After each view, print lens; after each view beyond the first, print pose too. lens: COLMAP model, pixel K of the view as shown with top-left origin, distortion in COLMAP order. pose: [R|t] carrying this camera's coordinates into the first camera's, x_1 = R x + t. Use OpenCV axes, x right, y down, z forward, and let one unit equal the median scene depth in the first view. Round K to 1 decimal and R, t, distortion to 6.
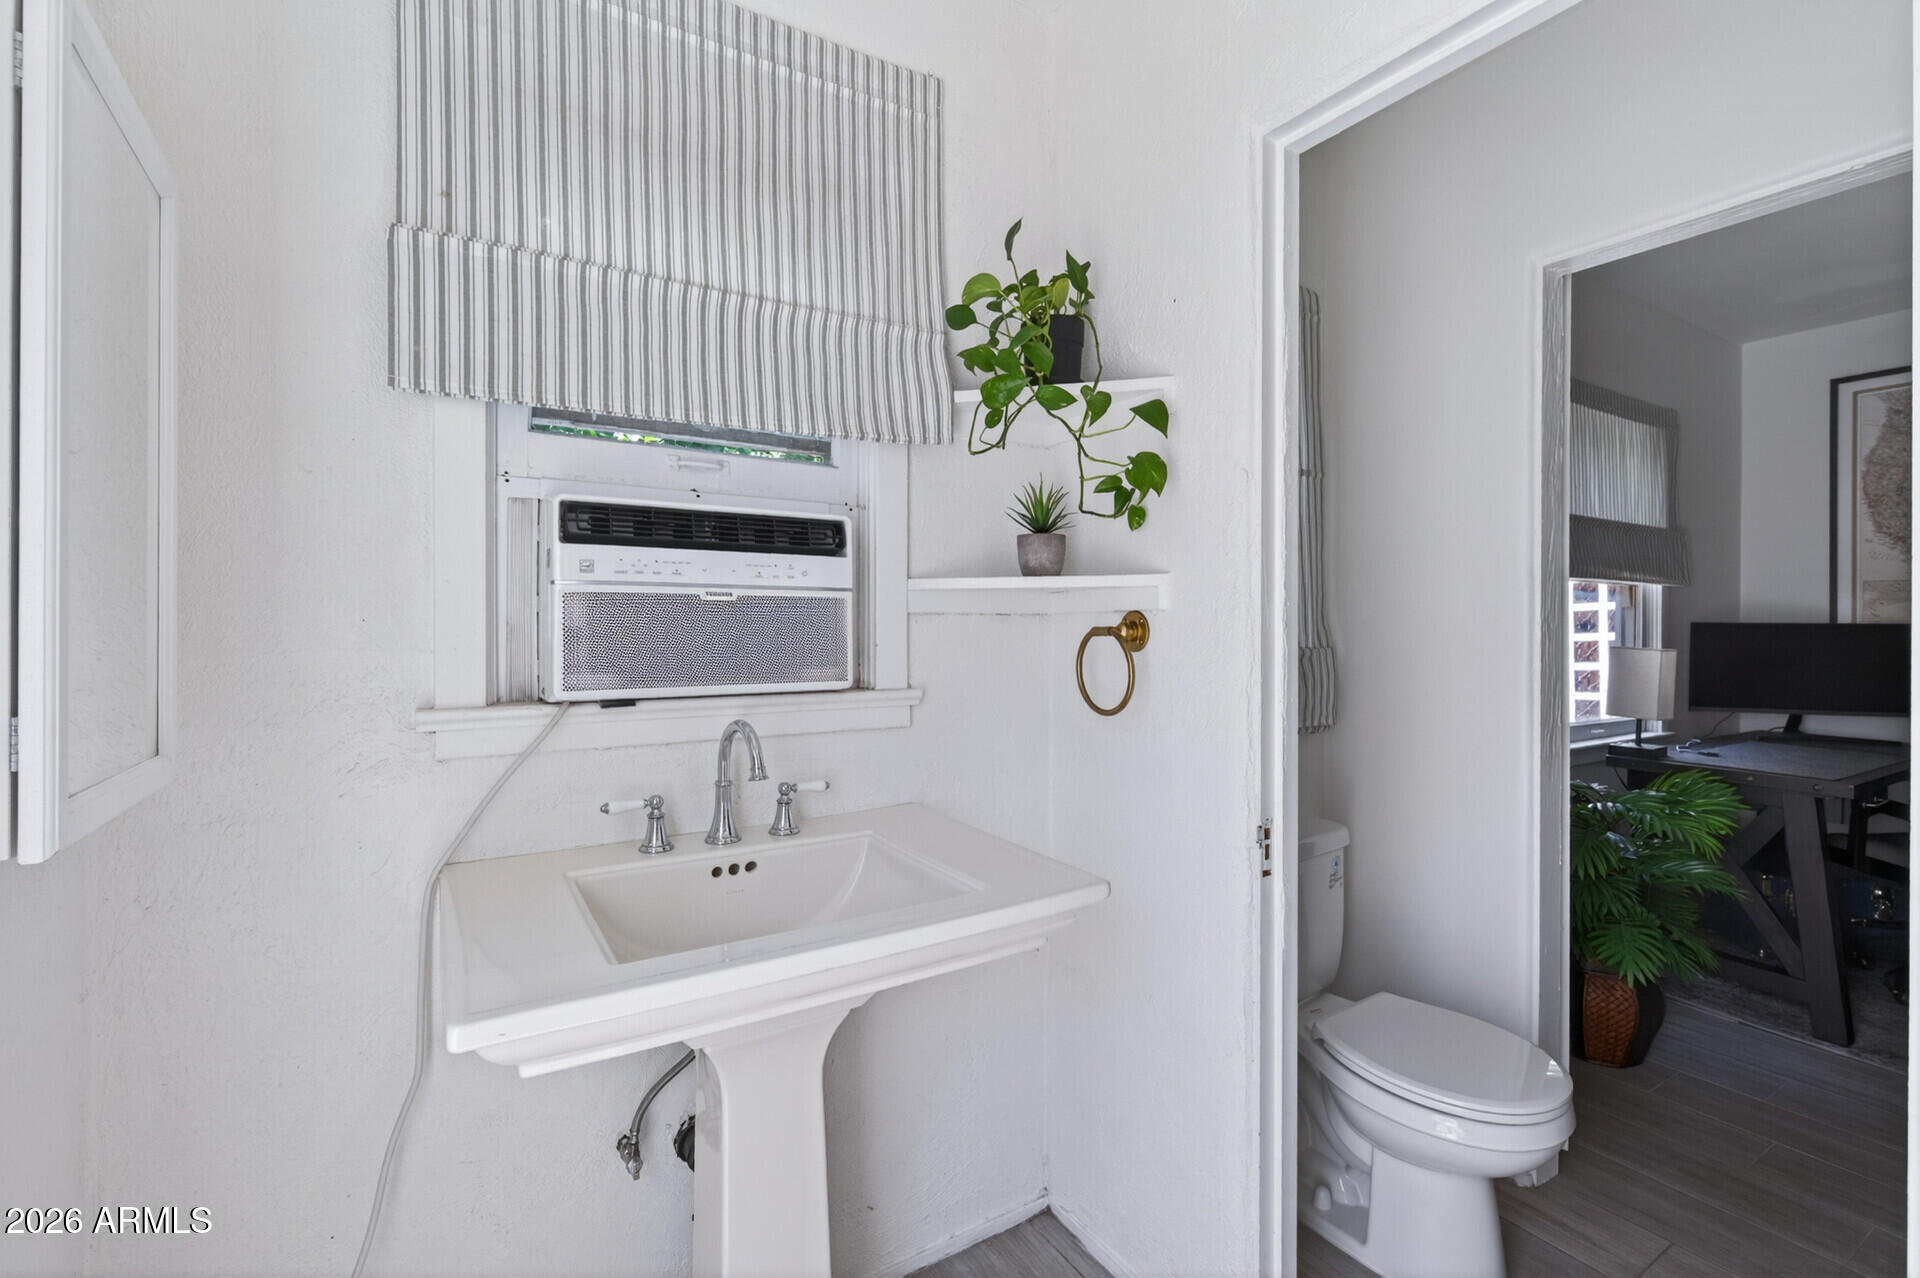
lens RADIAL K [[836.1, 0, 957.1], [0, 836.1, 627.8], [0, 0, 1]] dist [-0.001434, 0.002088]
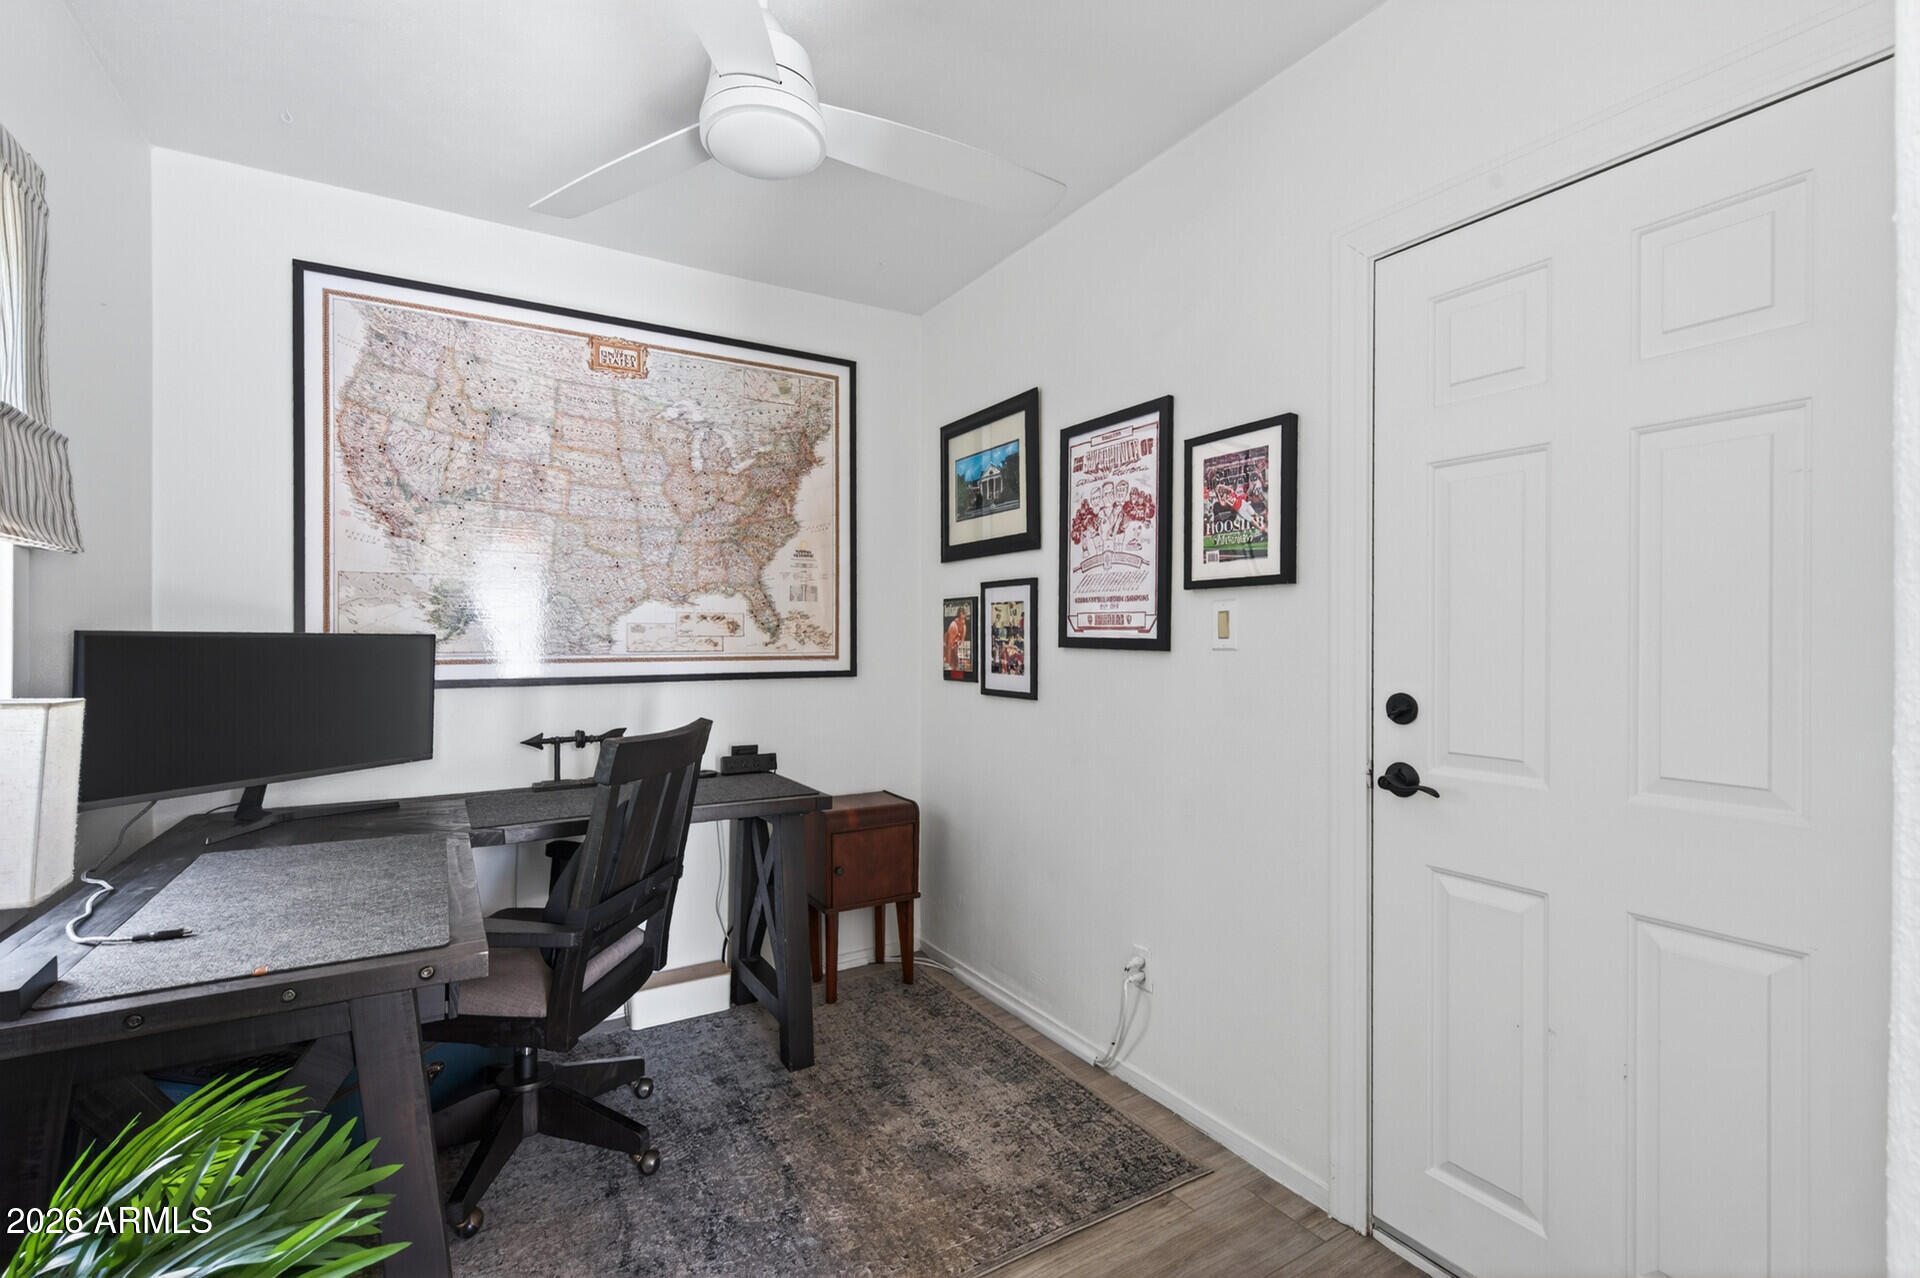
lens RADIAL K [[836.1, 0, 959.0], [0, 836.1, 631.4], [0, 0, 1]] dist [-0.001434, 0.002088]
pose [[-0.003600, -0.003190, 0.999988, 0.401664], [0.001131, 0.999994, 0.003194, -0.008705], [-0.999993, 0.001143, -0.003596, 0.498787]]
